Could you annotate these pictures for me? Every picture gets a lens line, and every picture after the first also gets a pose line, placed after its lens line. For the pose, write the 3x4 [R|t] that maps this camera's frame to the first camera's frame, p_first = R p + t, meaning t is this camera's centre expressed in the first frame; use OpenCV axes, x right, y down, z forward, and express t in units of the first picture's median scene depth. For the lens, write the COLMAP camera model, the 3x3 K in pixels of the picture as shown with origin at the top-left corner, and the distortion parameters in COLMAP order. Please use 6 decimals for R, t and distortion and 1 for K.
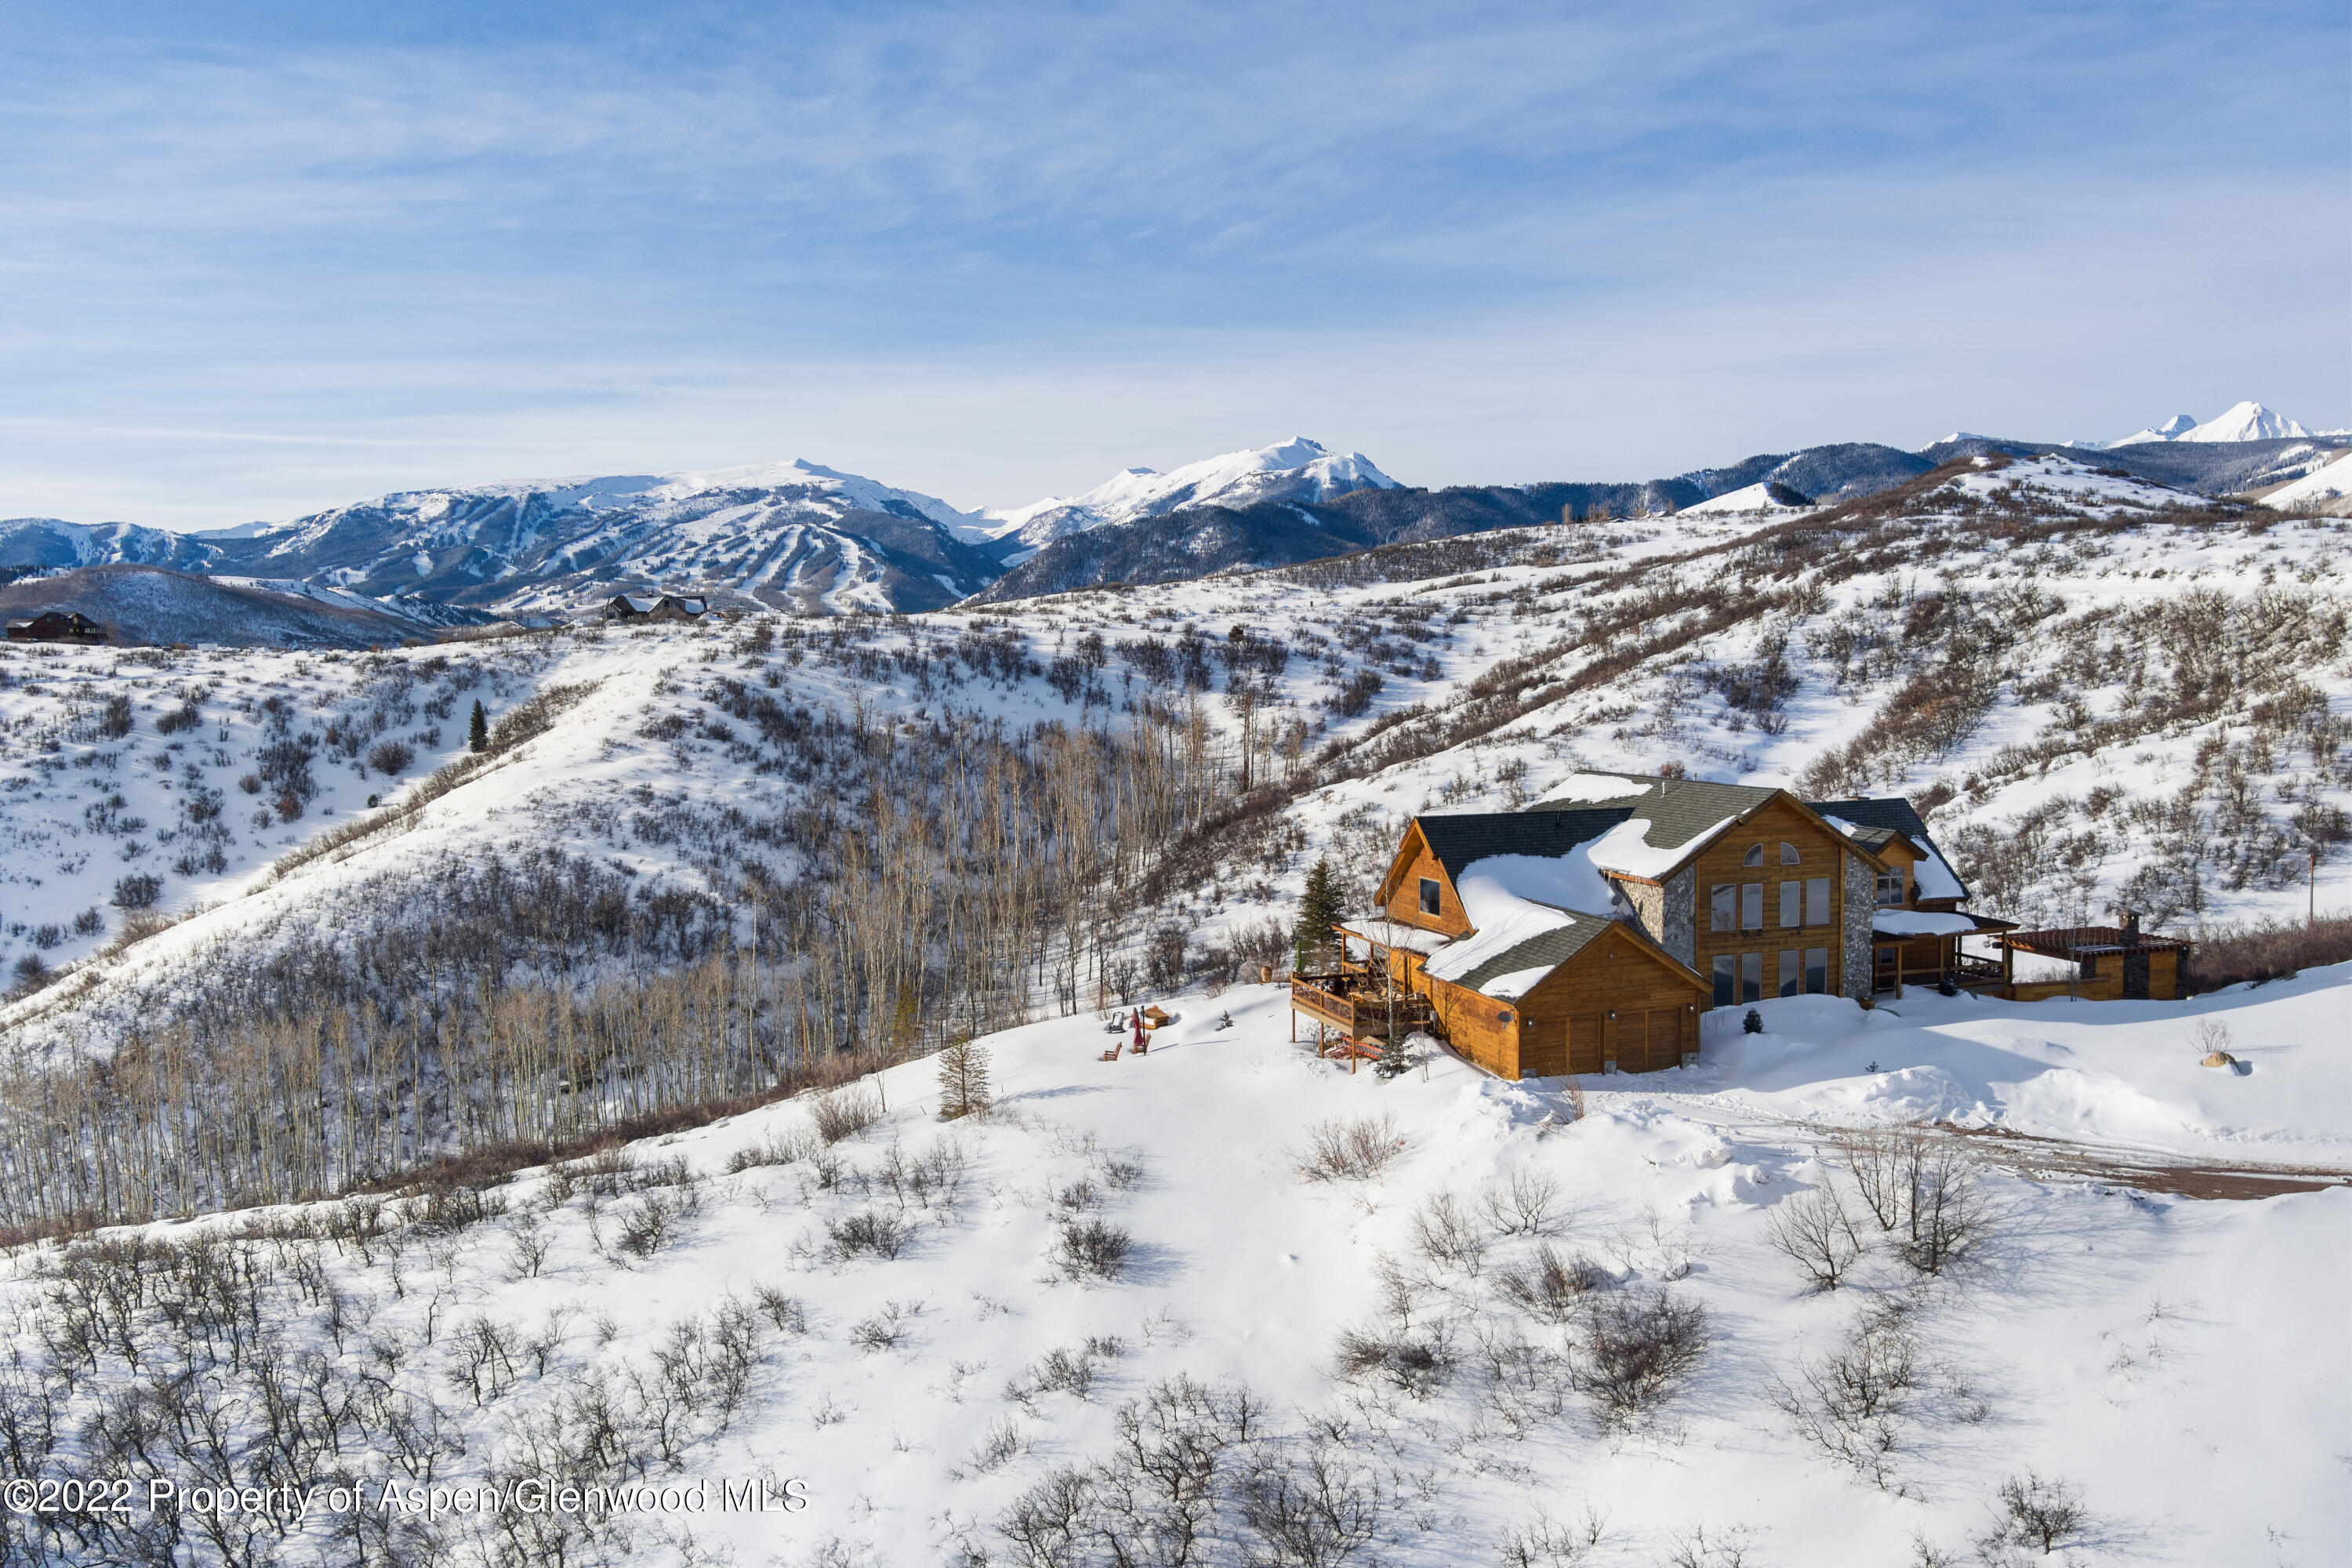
lens RADIAL K [[1897.5, 0, 1188.1], [0, 1897.5, 790.6], [0, 0, 1]] dist [-0.056484, -0.005354]
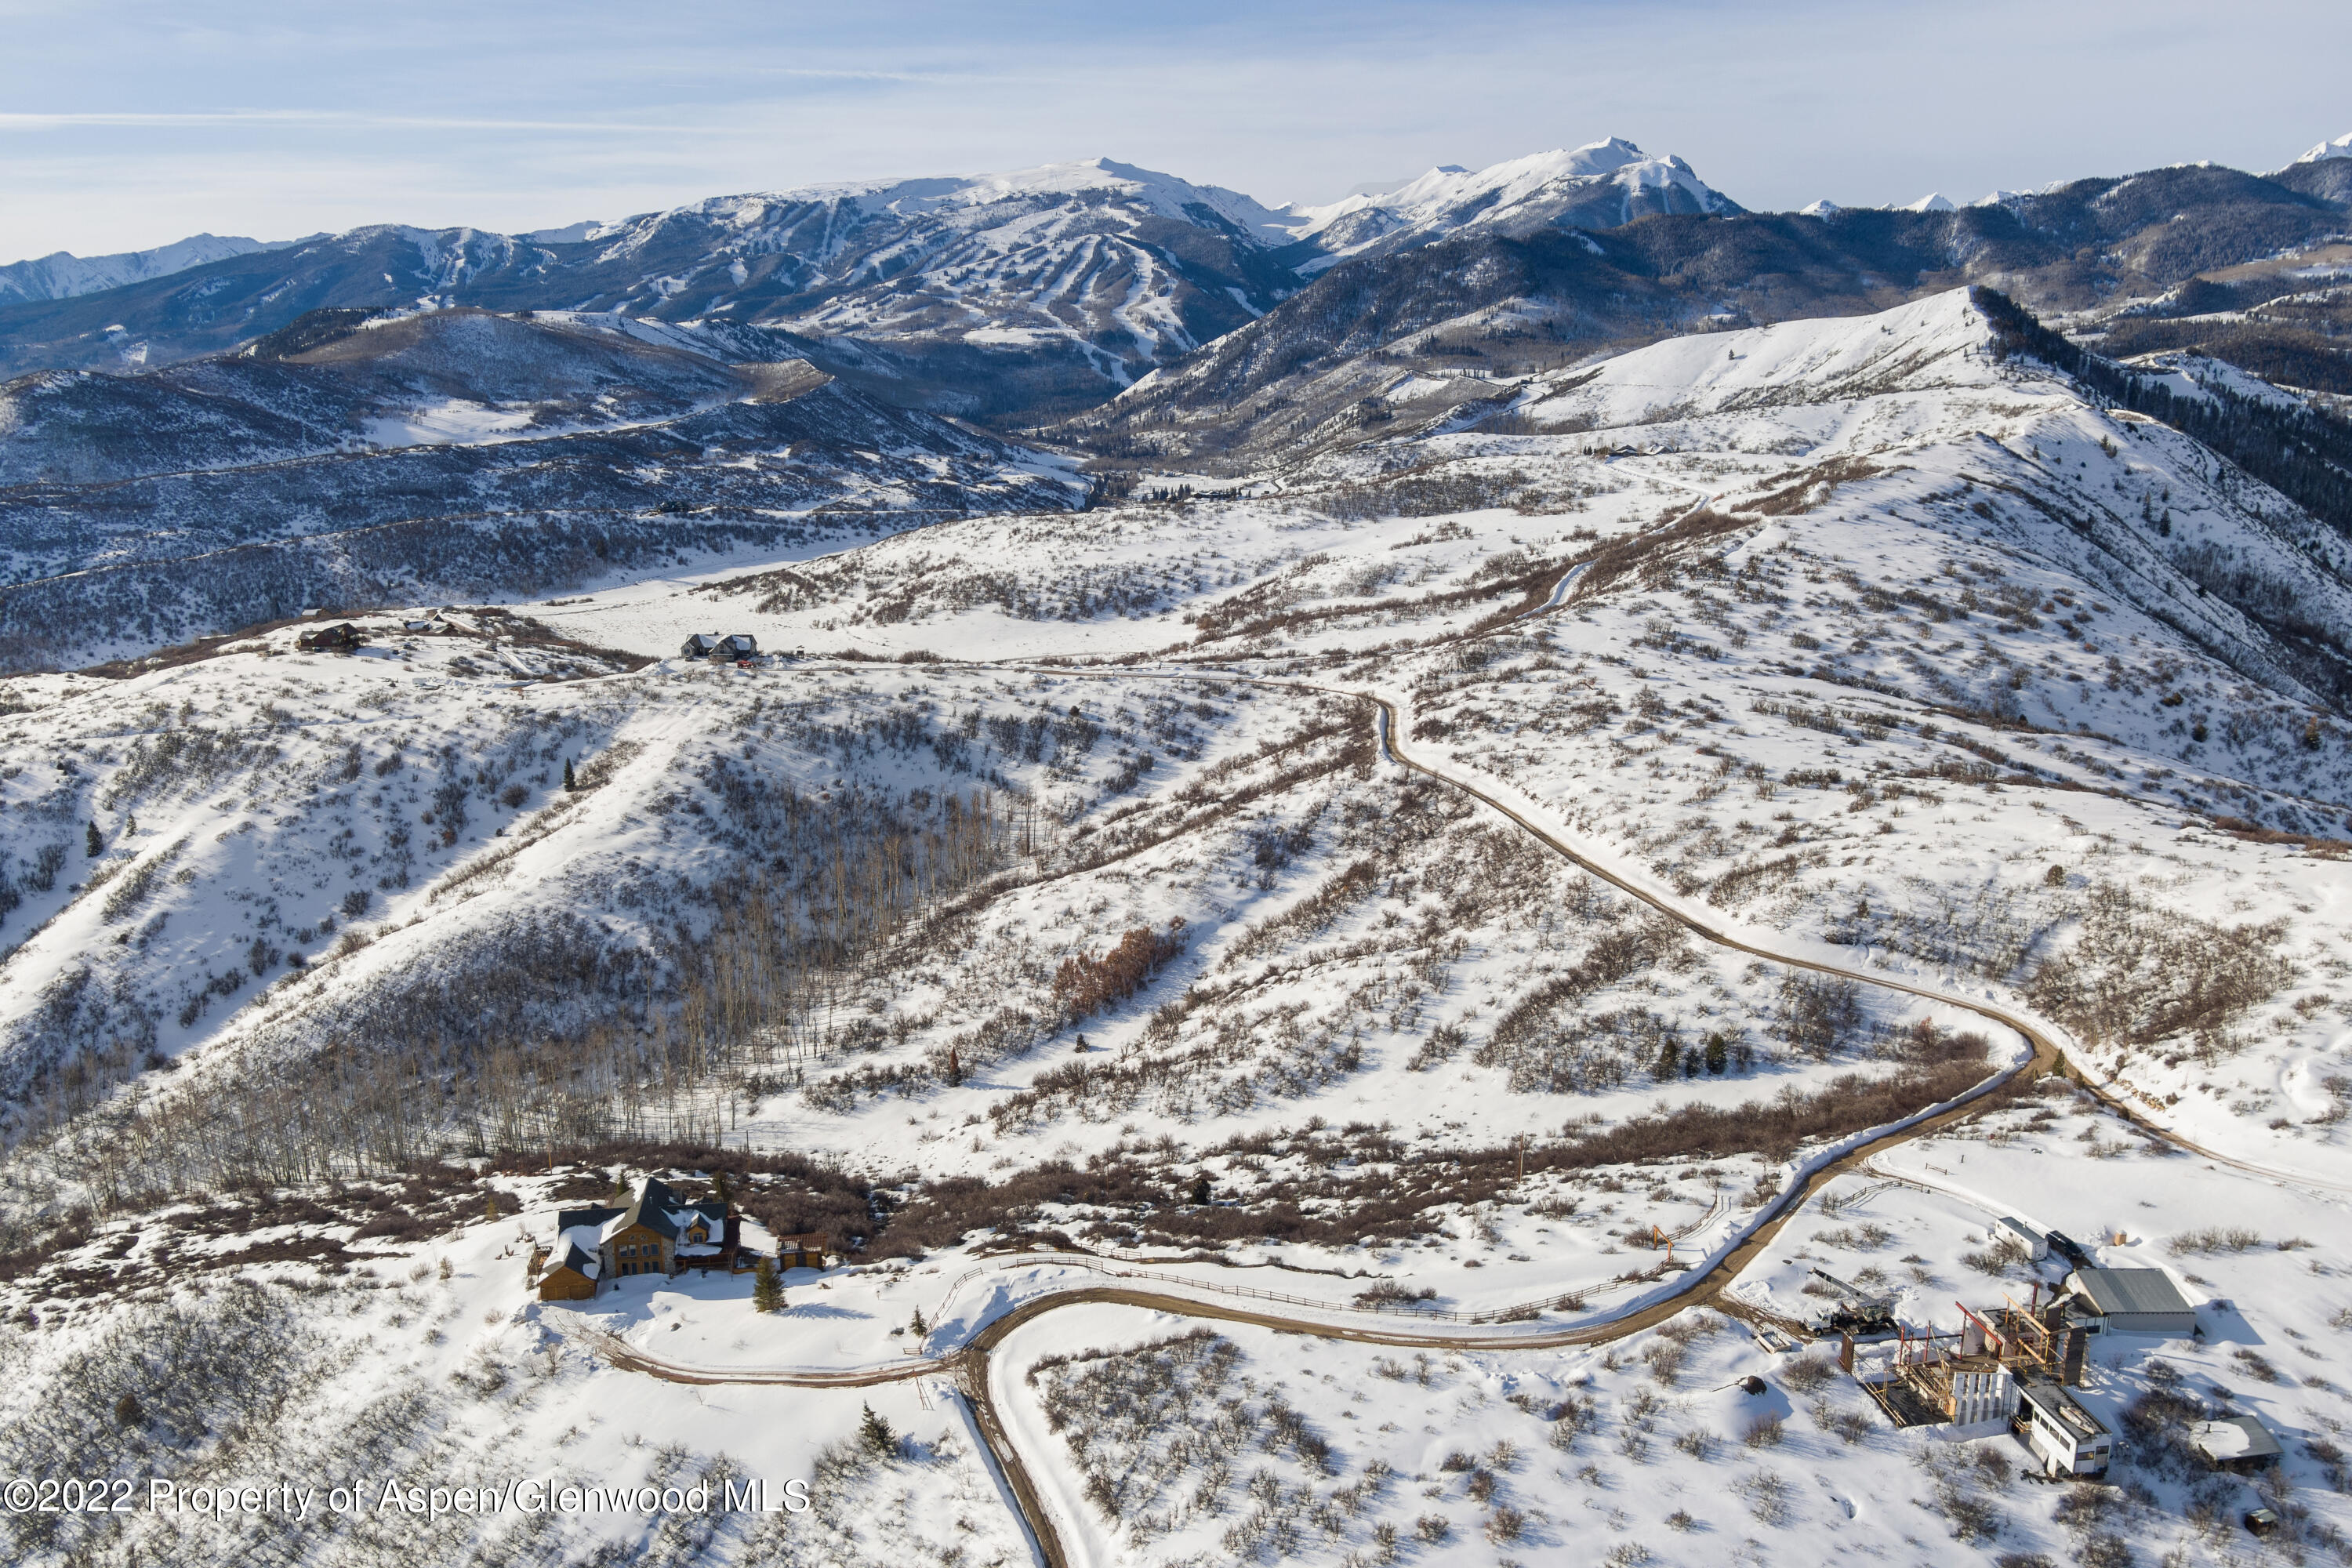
lens RADIAL K [[1897.5, 0, 1179.9], [0, 1897.5, 783.6], [0, 0, 1]] dist [-0.056484, -0.005354]
pose [[0.985813, 0.048314, -0.160746, 0.353490], [-0.022816, 0.987361, 0.156839, -0.267215], [0.166292, -0.150946, 0.974455, -0.418228]]
